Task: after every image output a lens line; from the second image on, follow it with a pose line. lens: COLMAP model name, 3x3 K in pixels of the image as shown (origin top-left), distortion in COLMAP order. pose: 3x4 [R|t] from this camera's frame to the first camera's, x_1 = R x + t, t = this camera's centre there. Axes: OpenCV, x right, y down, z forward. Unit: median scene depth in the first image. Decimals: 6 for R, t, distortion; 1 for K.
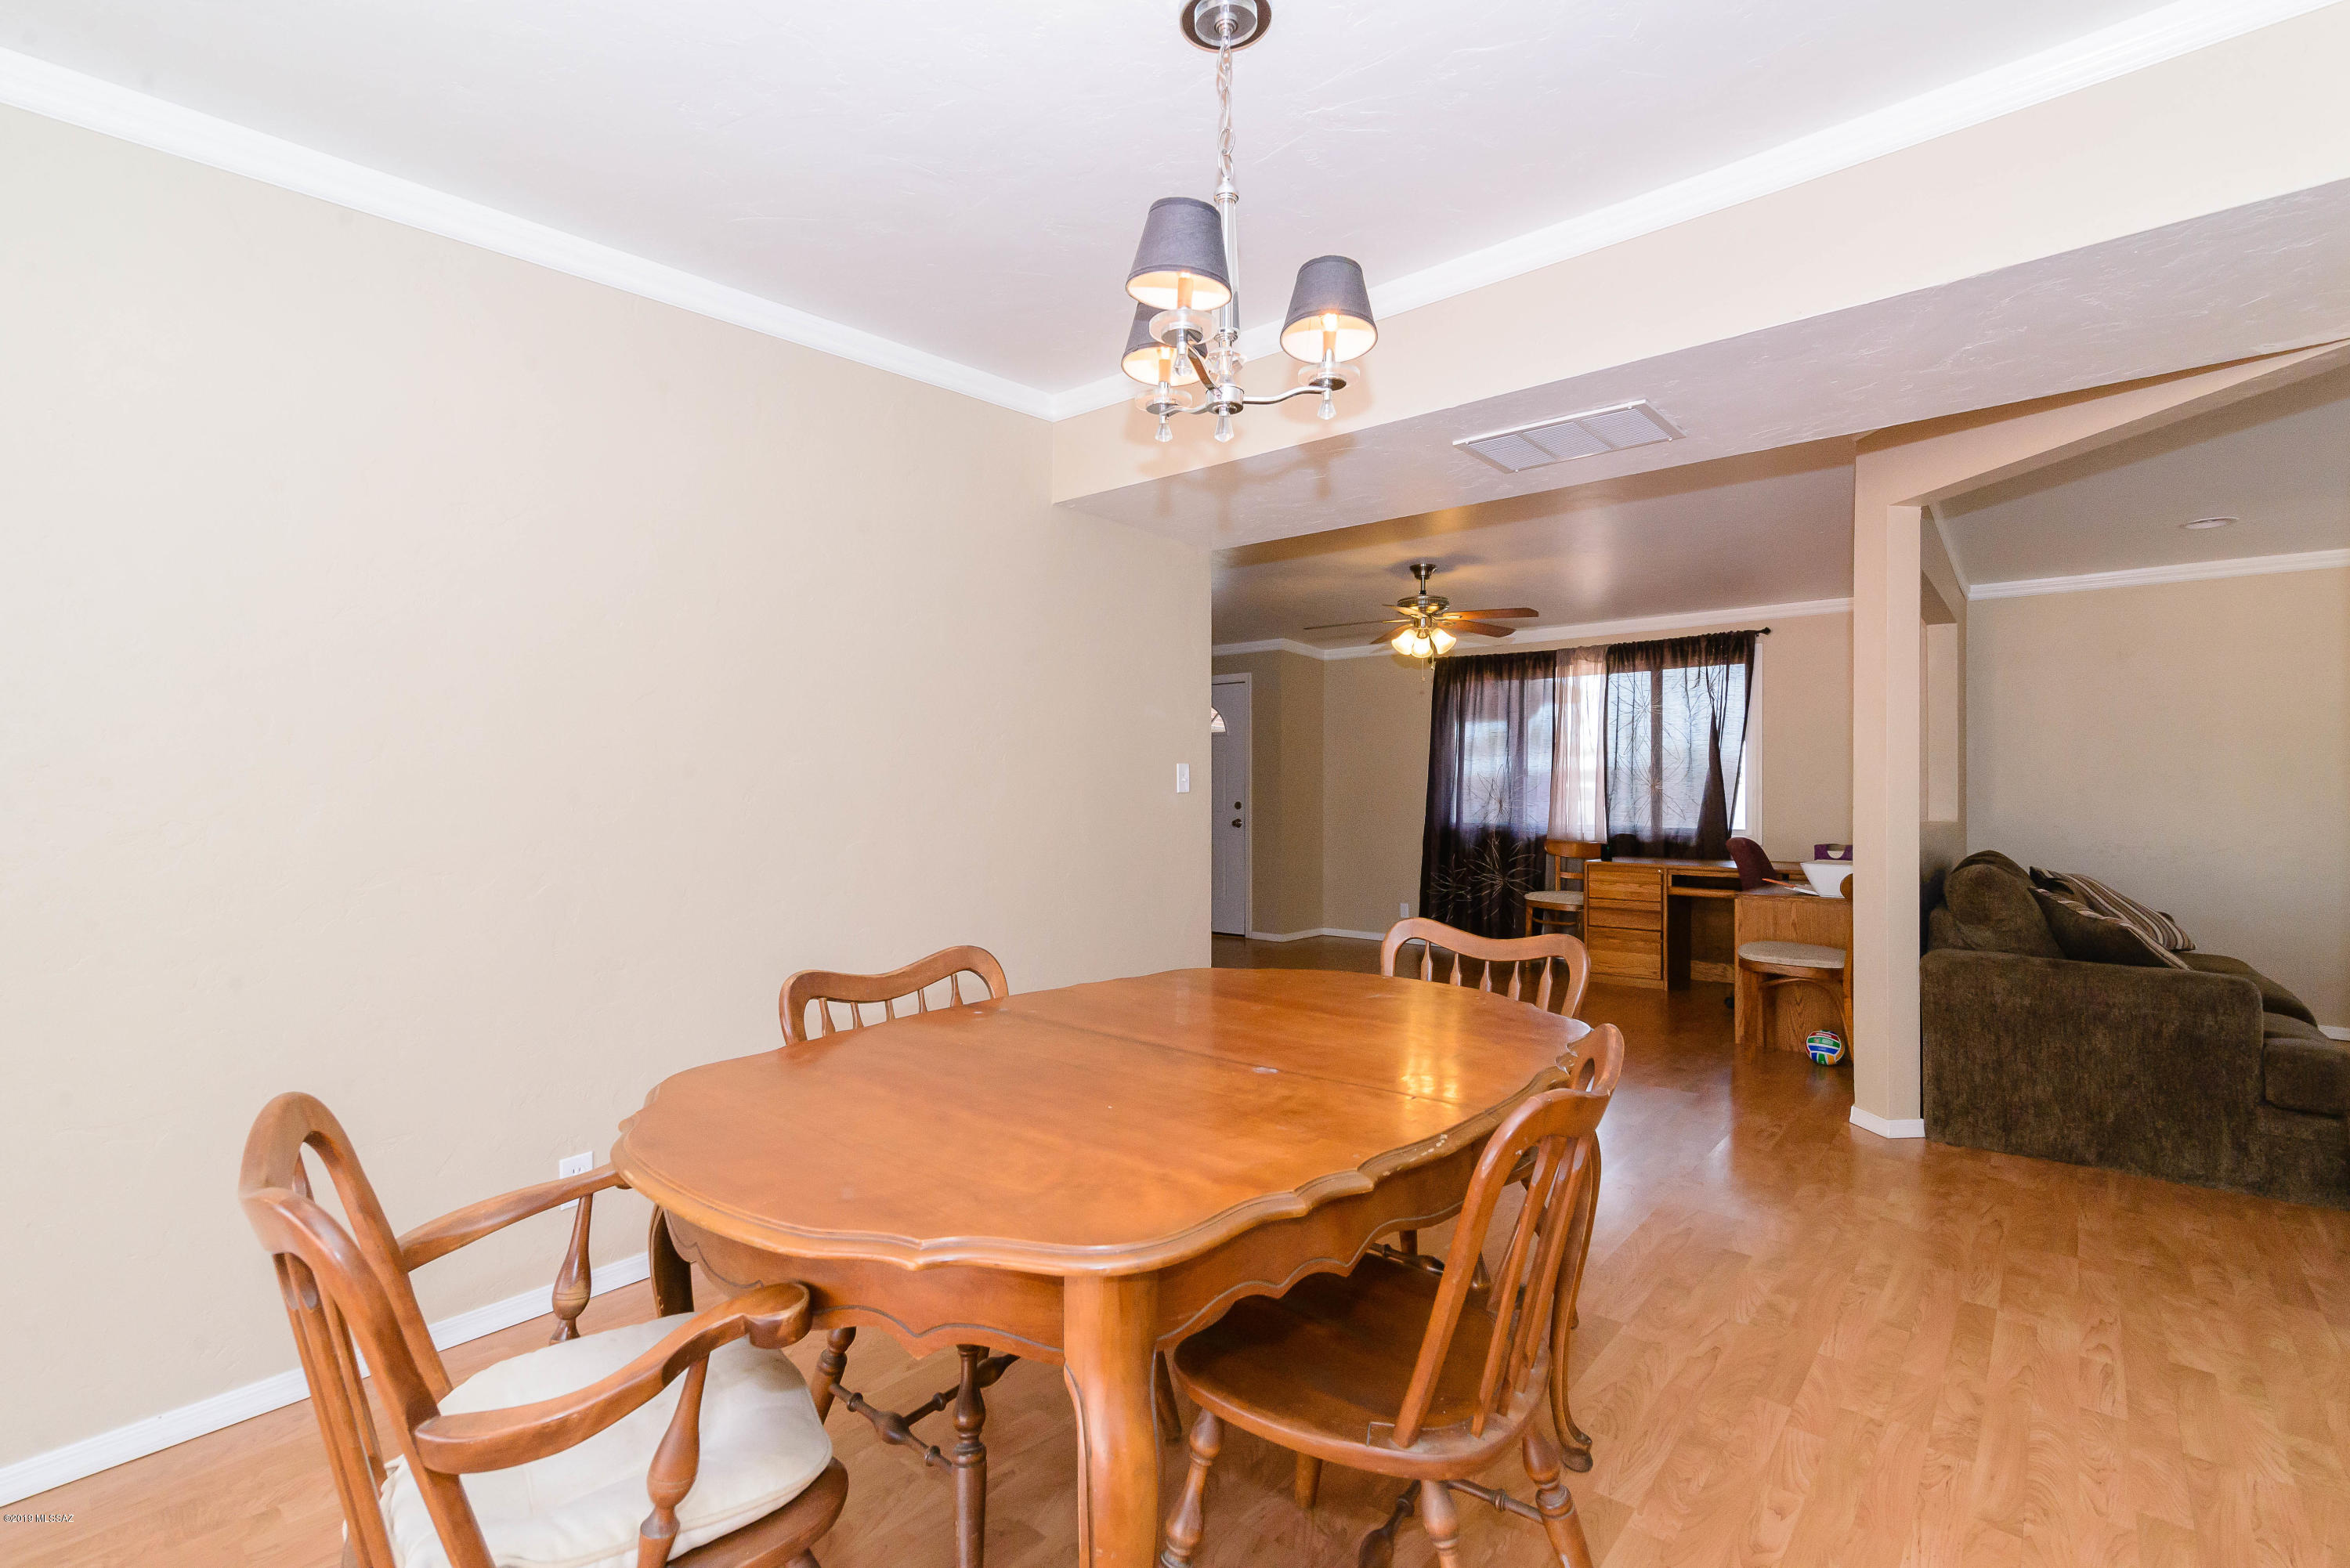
lens RADIAL K [[1050.0, 0, 1175.5], [0, 1050.0, 795.5], [0, 0, 1]] dist [-0.002225, -0.000739]
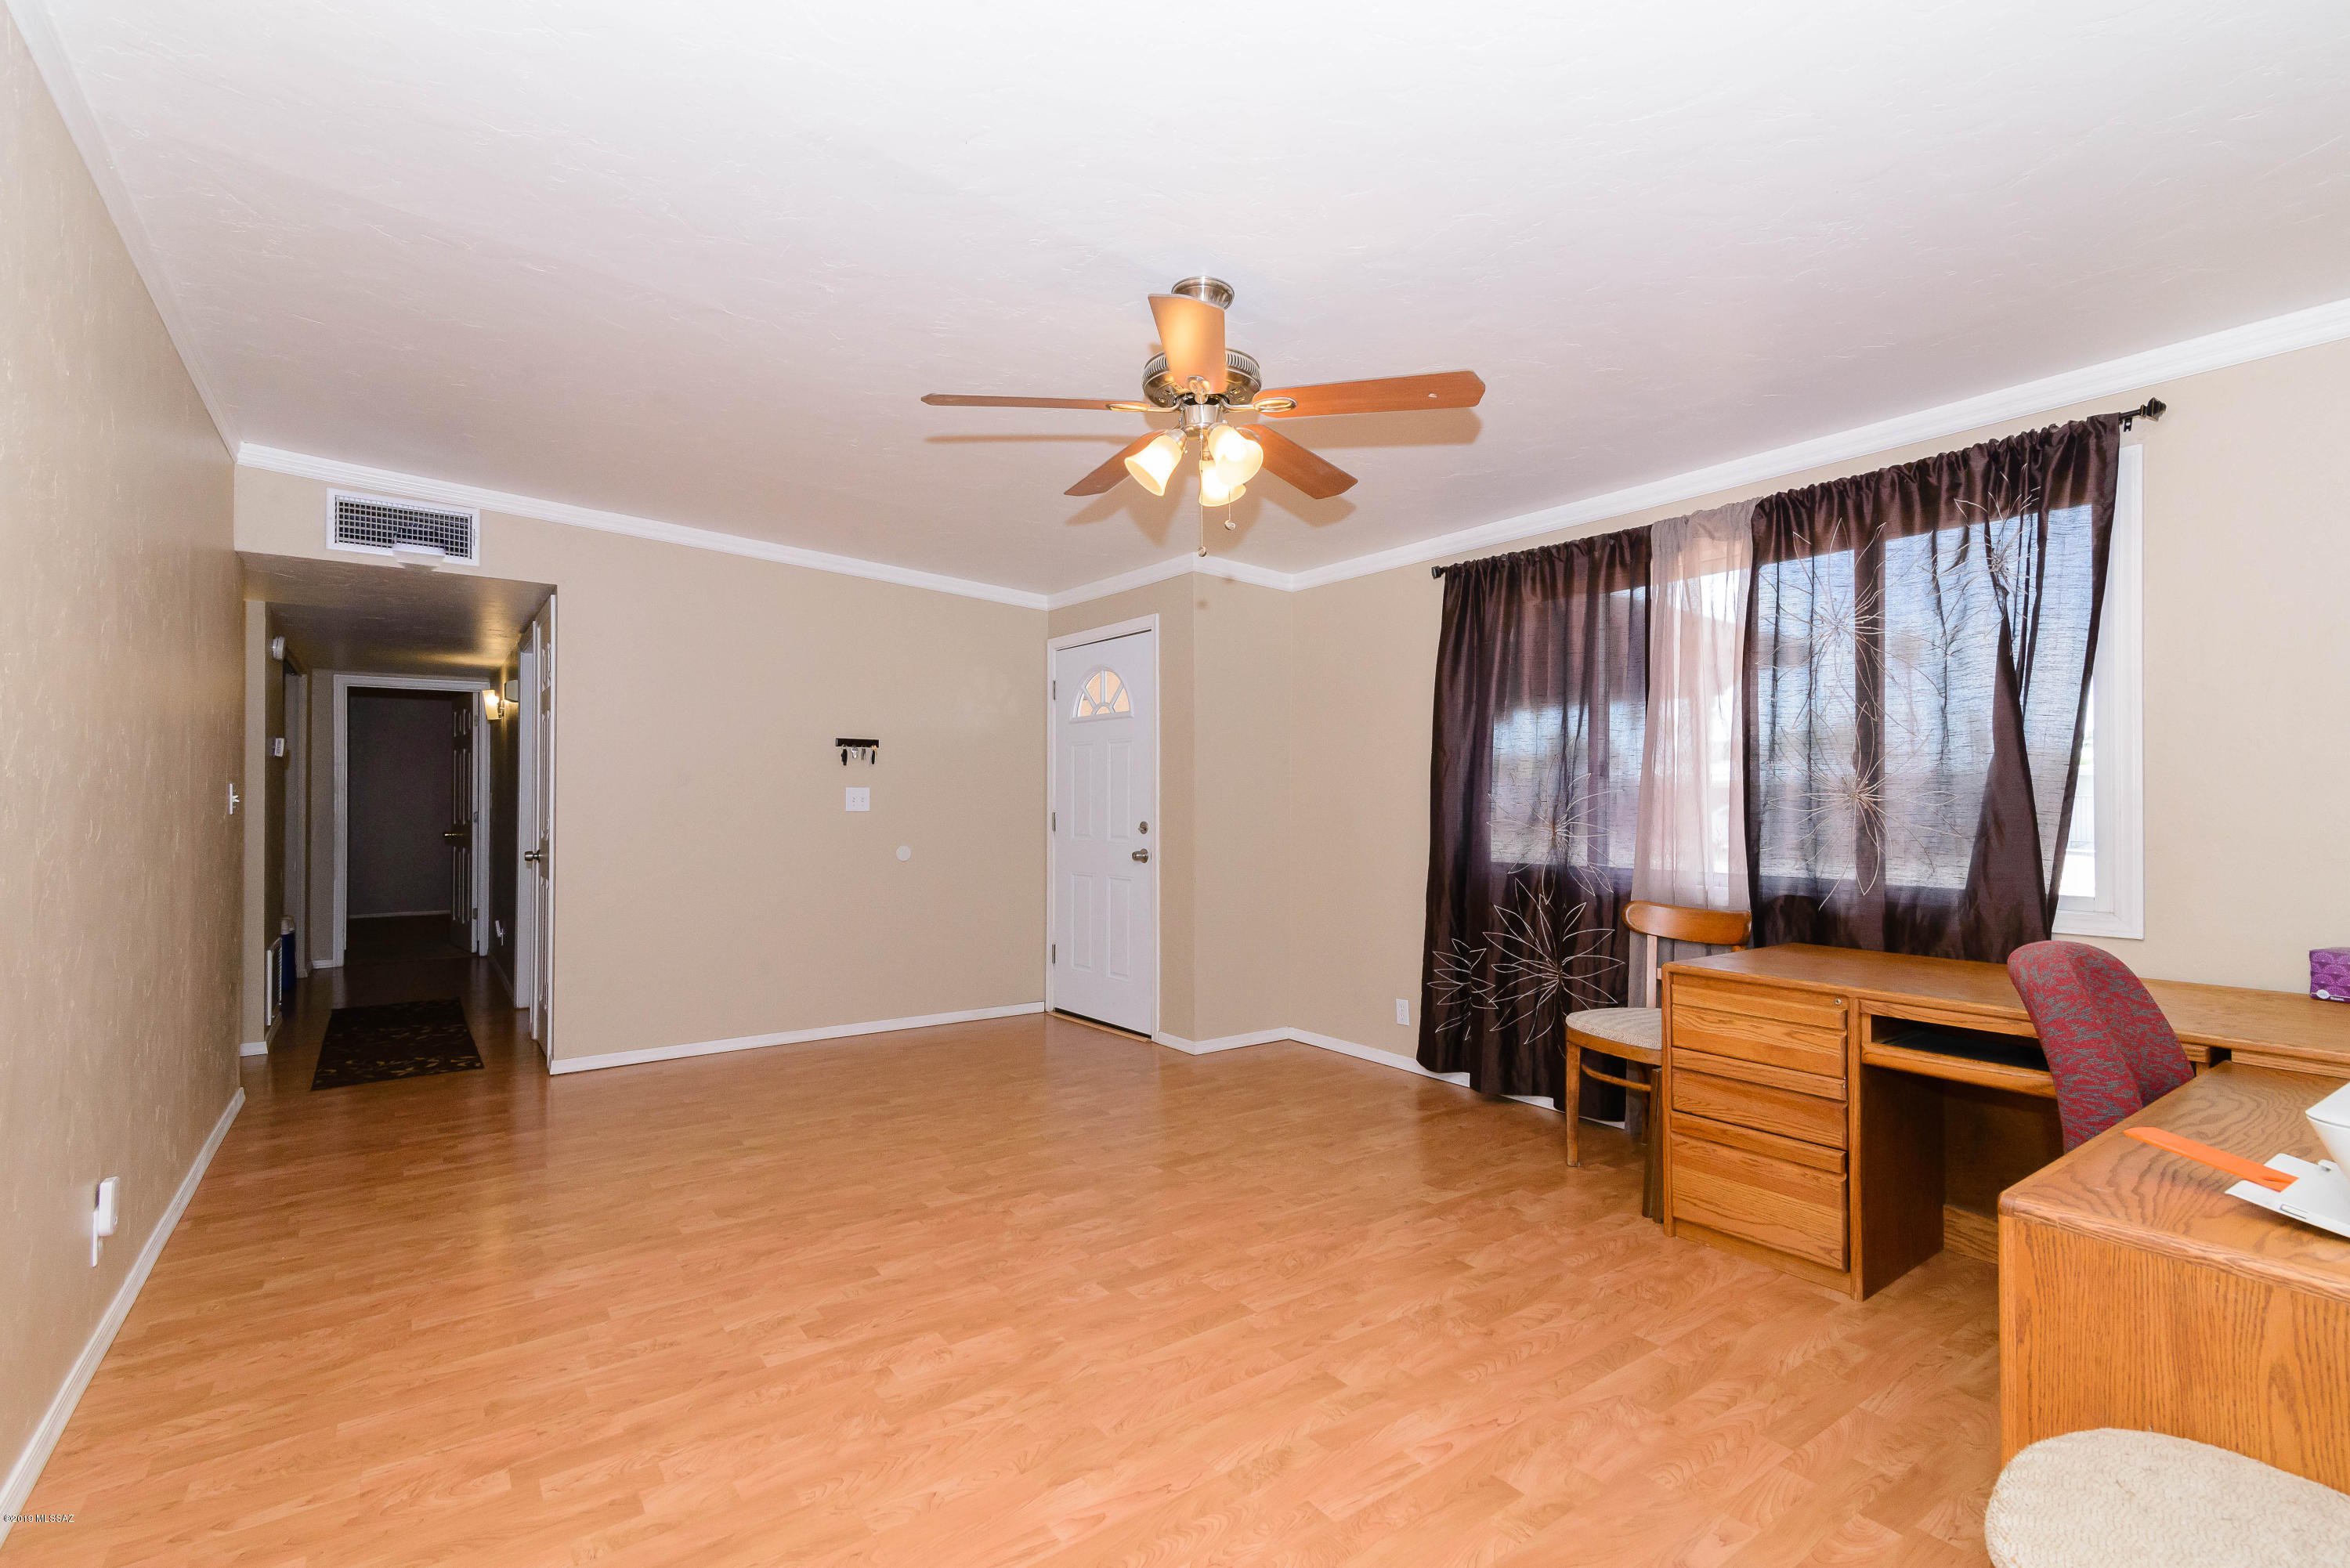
lens RADIAL K [[1057.7, 0, 1172.4], [0, 1057.7, 795.8], [0, 0, 1]] dist [0.015732, 0.000009]
pose [[0.972216, -0.002232, -0.234076, 0.277505], [-0.000248, 0.999944, -0.010564, -0.003404], [0.234087, 0.010328, 0.972161, 0.484678]]
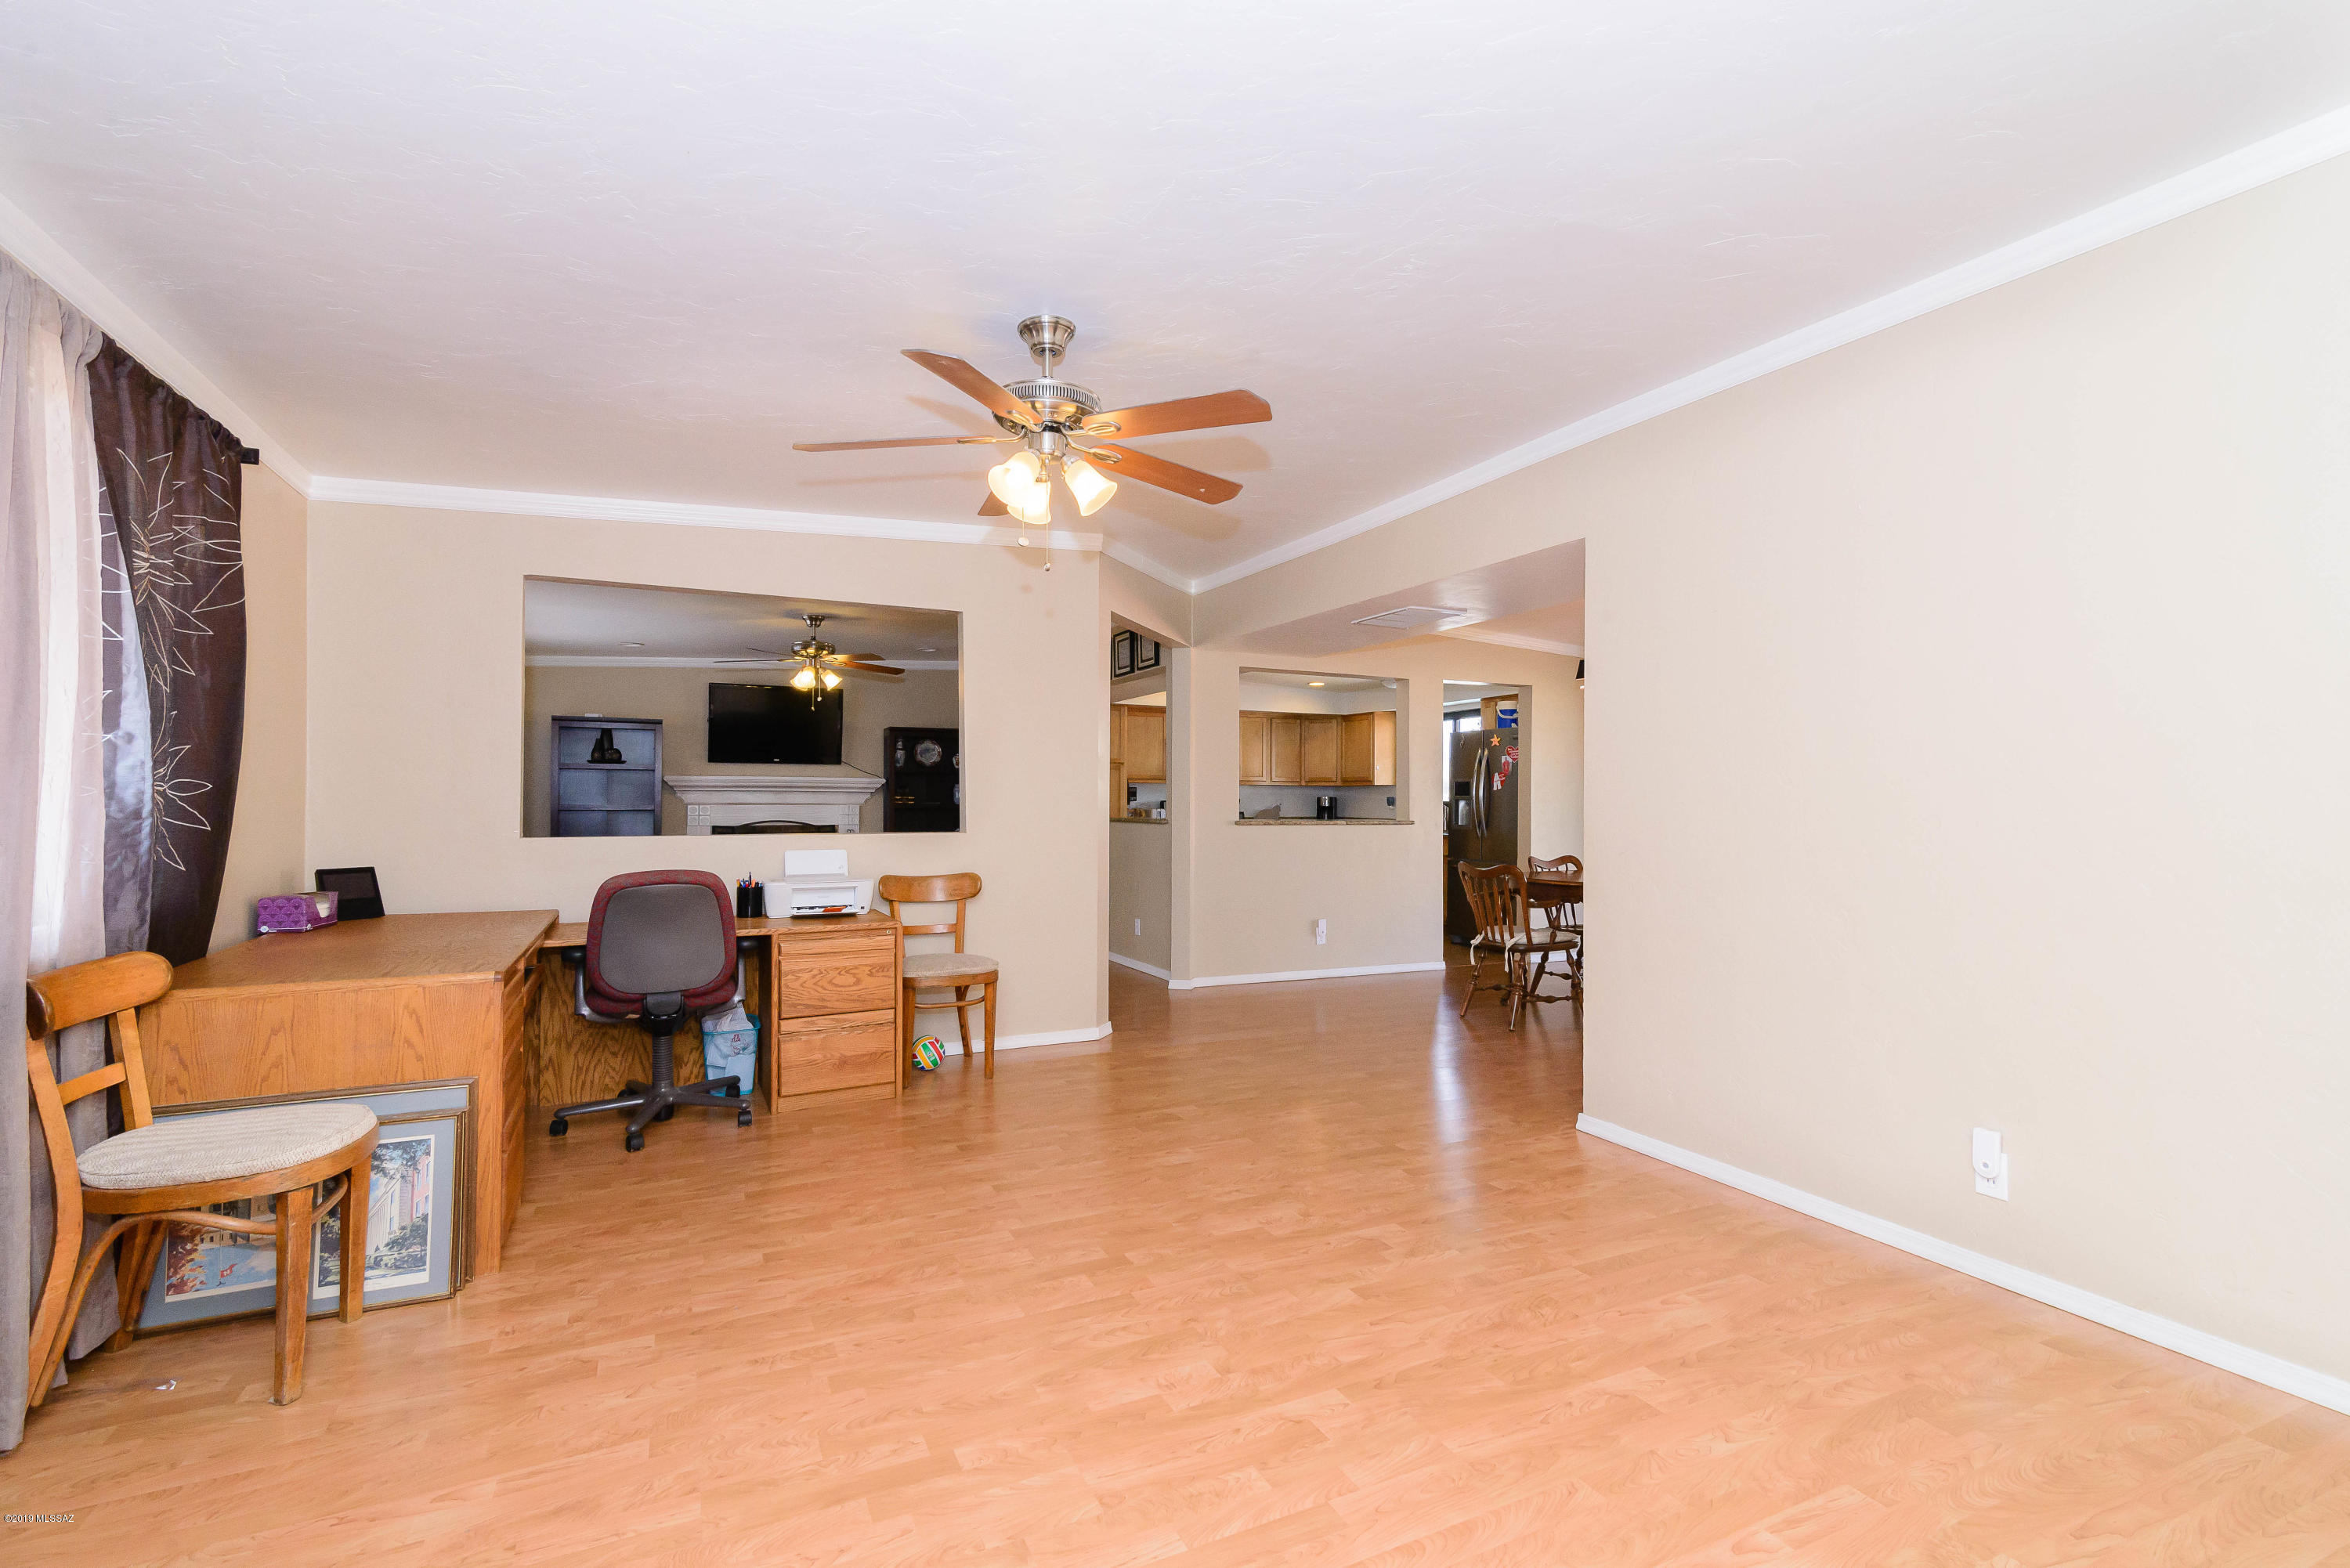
lens RADIAL K [[1057.7, 0, 1172.4], [0, 1057.7, 795.8], [0, 0, 1]] dist [0.015732, 0.000009]
pose [[-0.914648, -0.004594, 0.404225, -0.011407], [-0.005731, 0.999982, -0.001604, -0.005181], [-0.404210, -0.003784, -0.914658, 1.208489]]
